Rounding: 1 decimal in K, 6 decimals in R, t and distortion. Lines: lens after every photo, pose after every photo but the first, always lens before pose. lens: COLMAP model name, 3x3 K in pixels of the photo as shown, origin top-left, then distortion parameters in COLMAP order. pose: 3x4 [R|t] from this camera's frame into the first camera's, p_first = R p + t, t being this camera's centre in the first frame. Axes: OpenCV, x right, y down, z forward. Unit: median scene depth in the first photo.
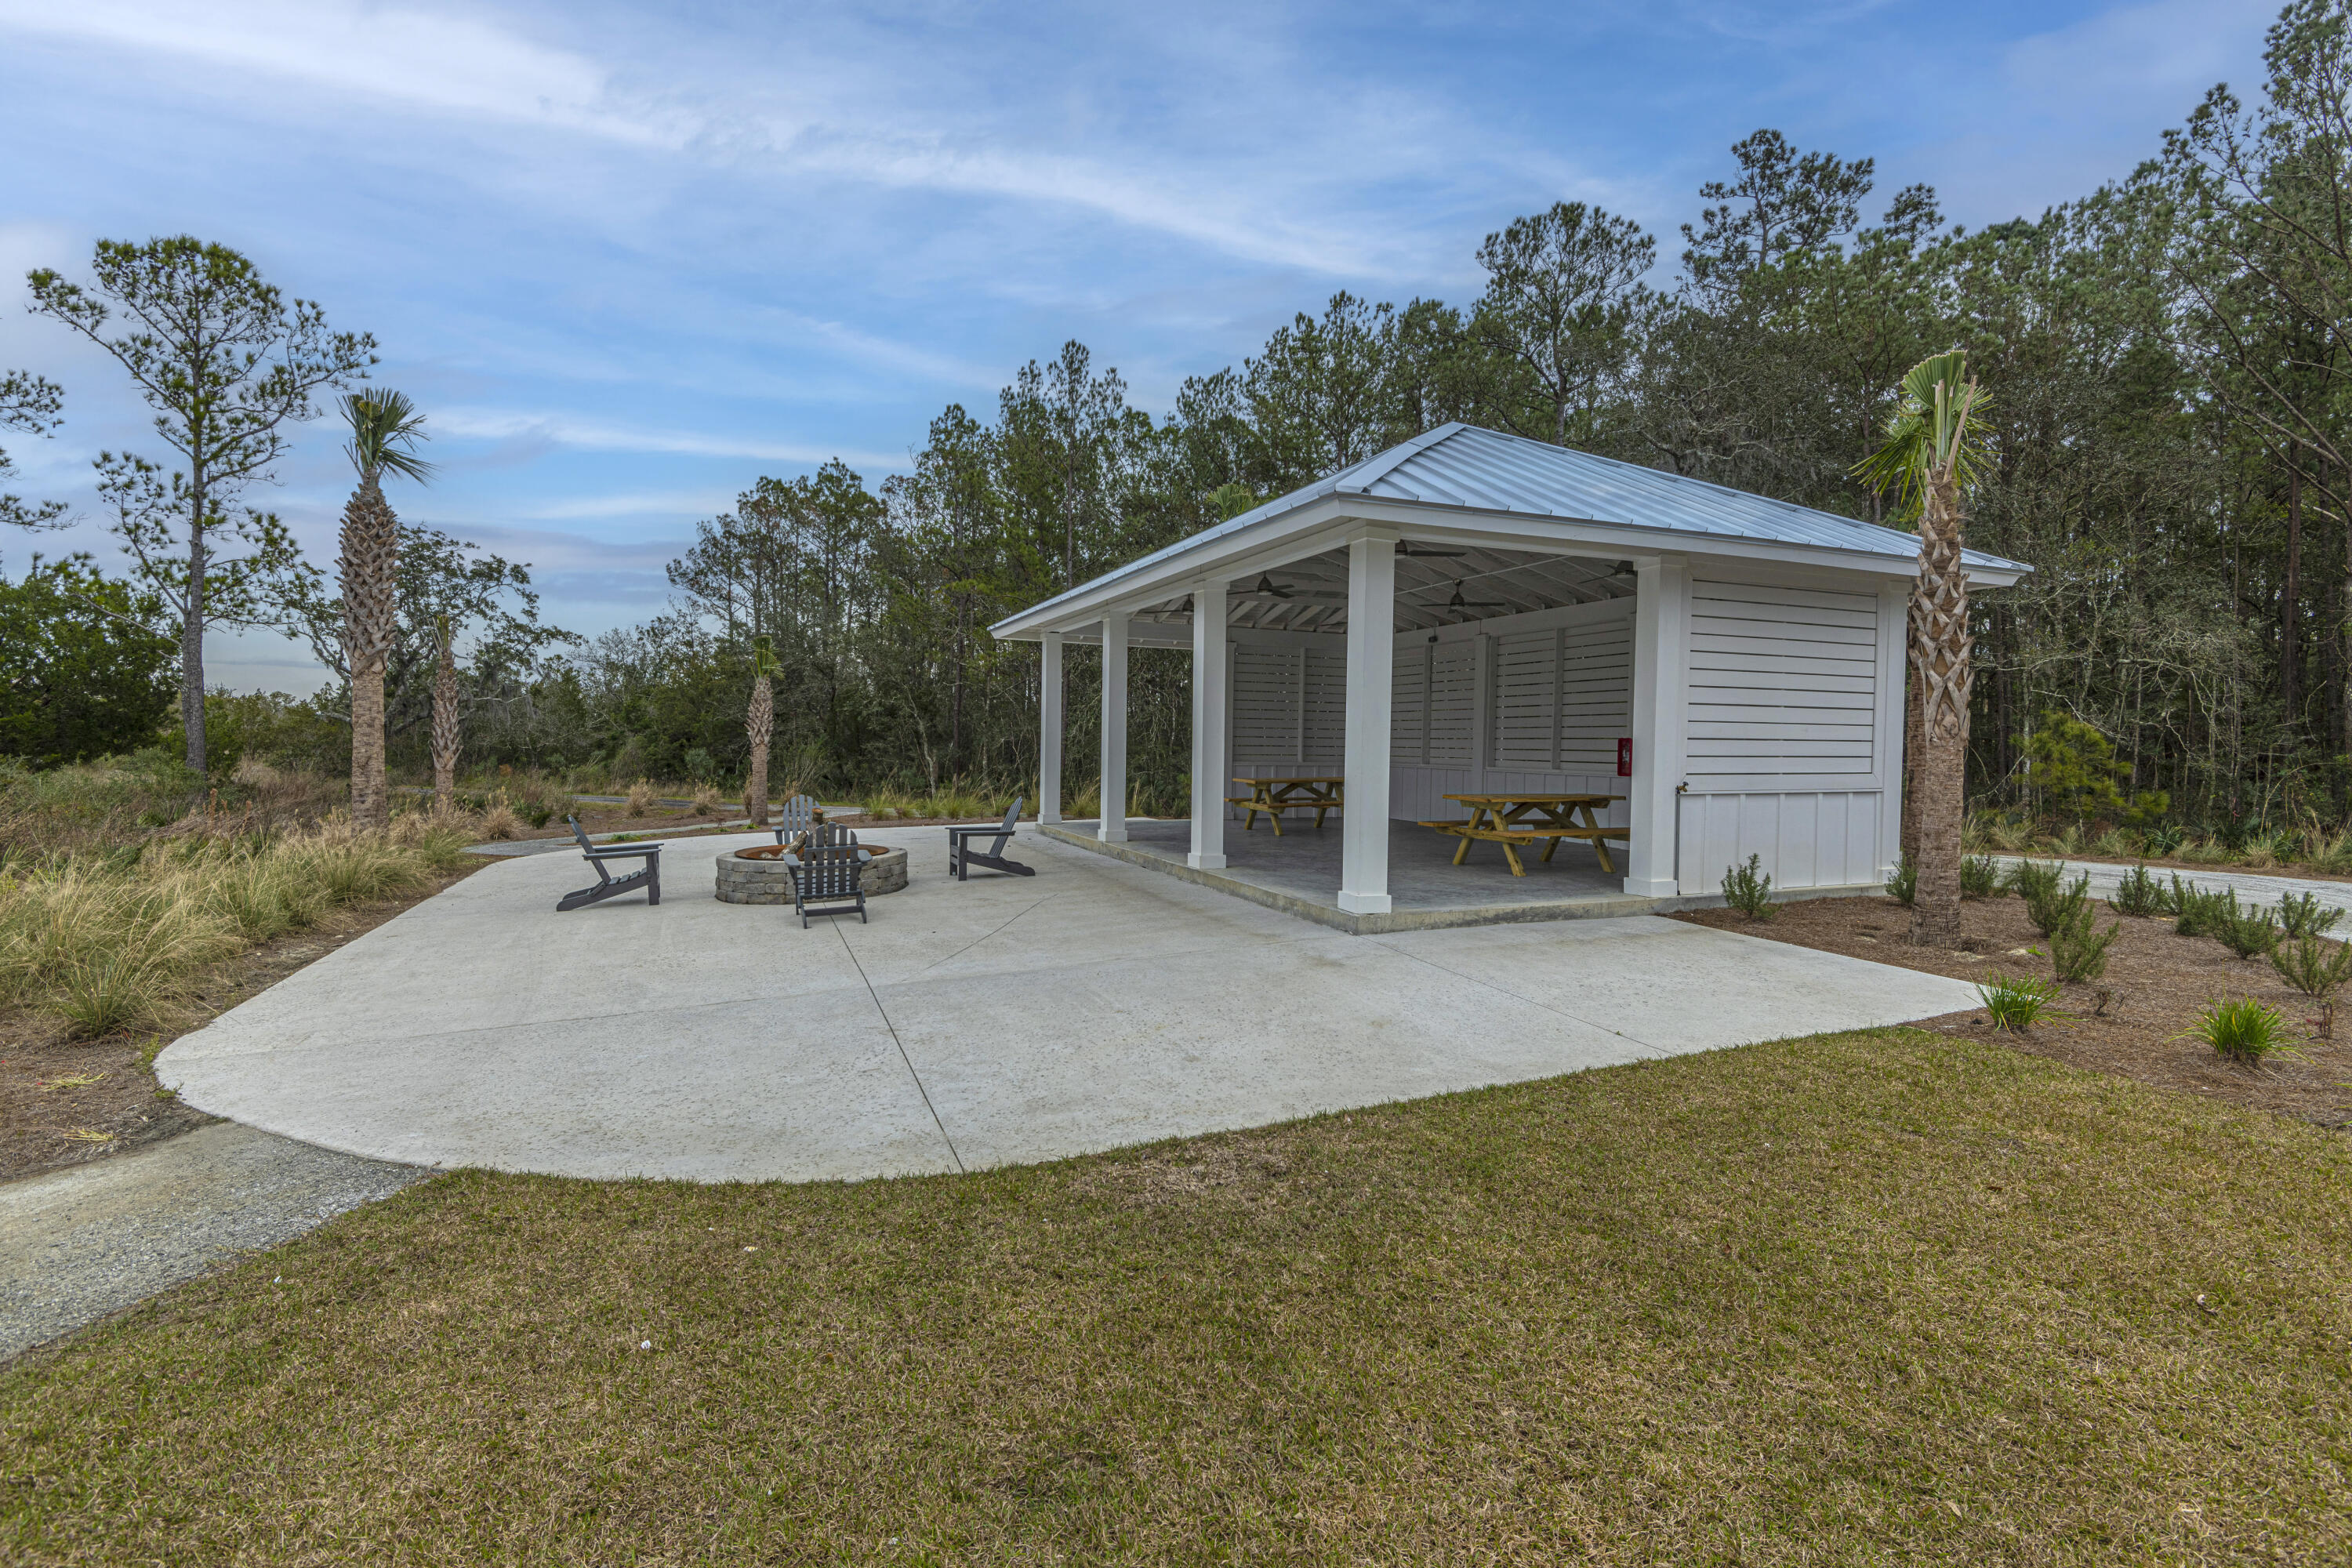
lens RADIAL K [[1069.4, 0, 1182.7], [0, 1069.4, 773.6], [0, 0, 1]] dist [0.035015, -0.034438]
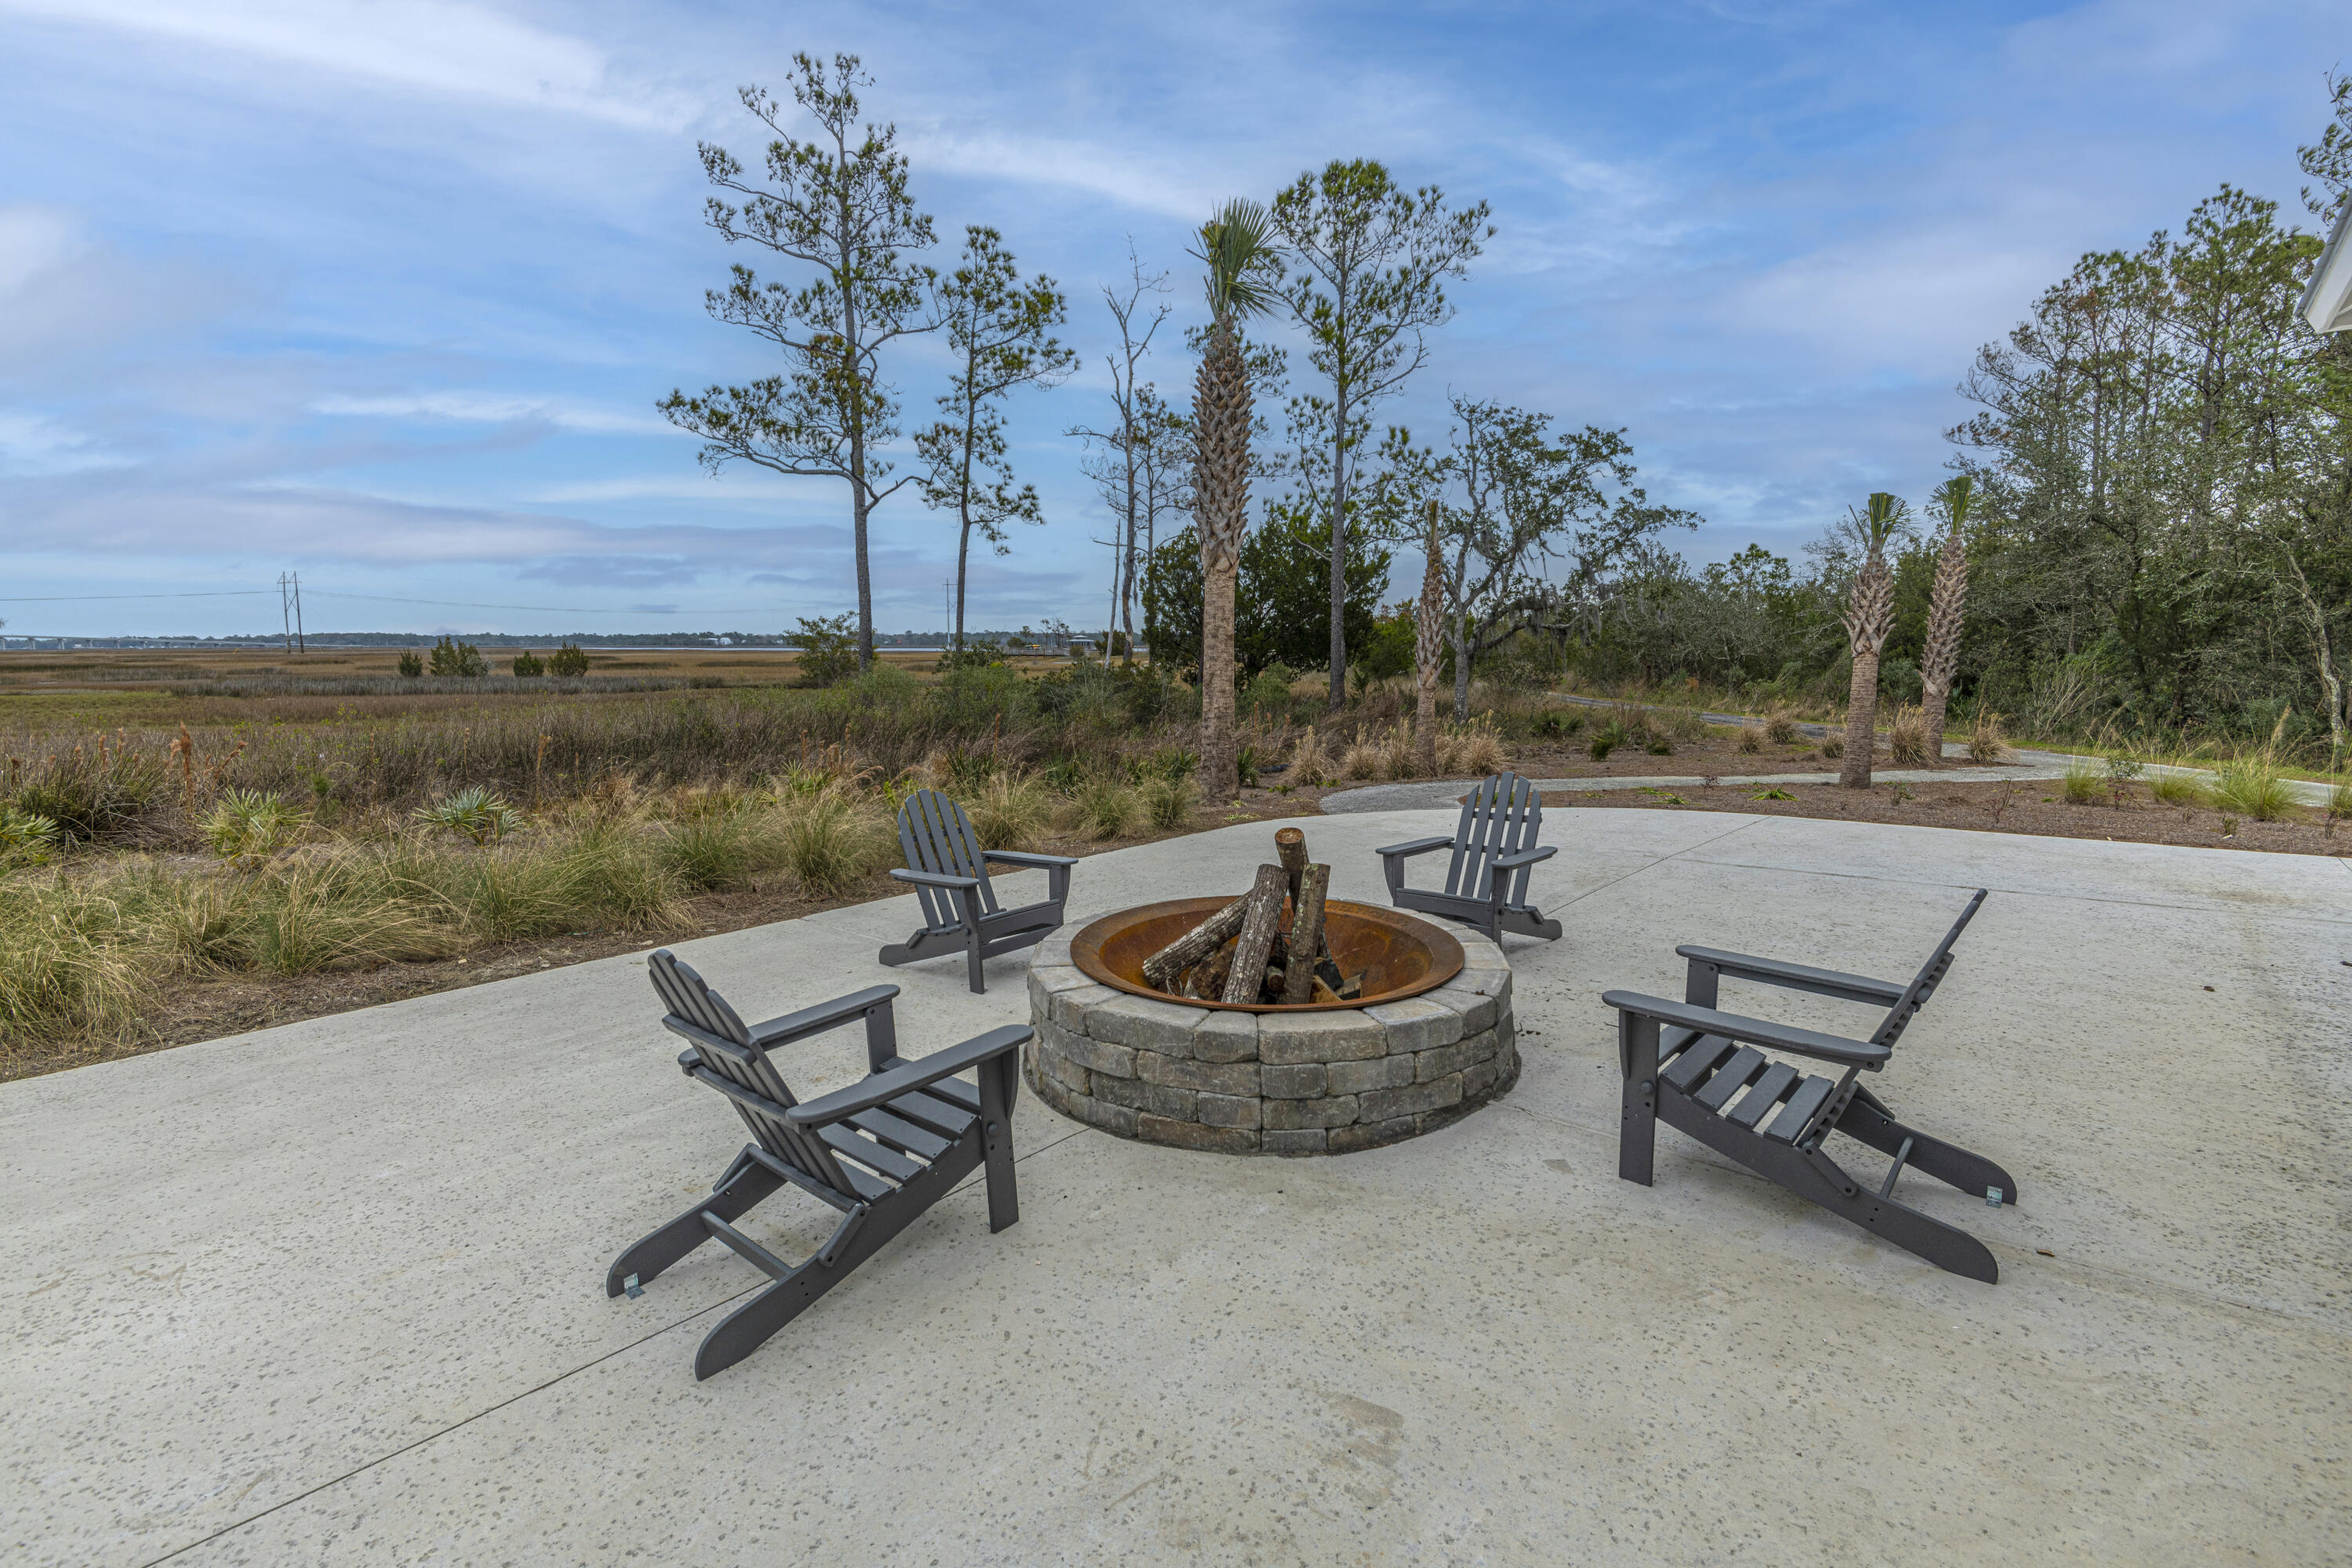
lens RADIAL K [[1069.4, 0, 1182.7], [0, 1069.4, 773.6], [0, 0, 1]] dist [0.035015, -0.034438]
pose [[0.436992, 0.089443, -0.895007, -0.011615], [-0.014954, 0.995628, 0.092197, -0.009357], [0.899341, -0.026906, 0.436420, 0.388842]]
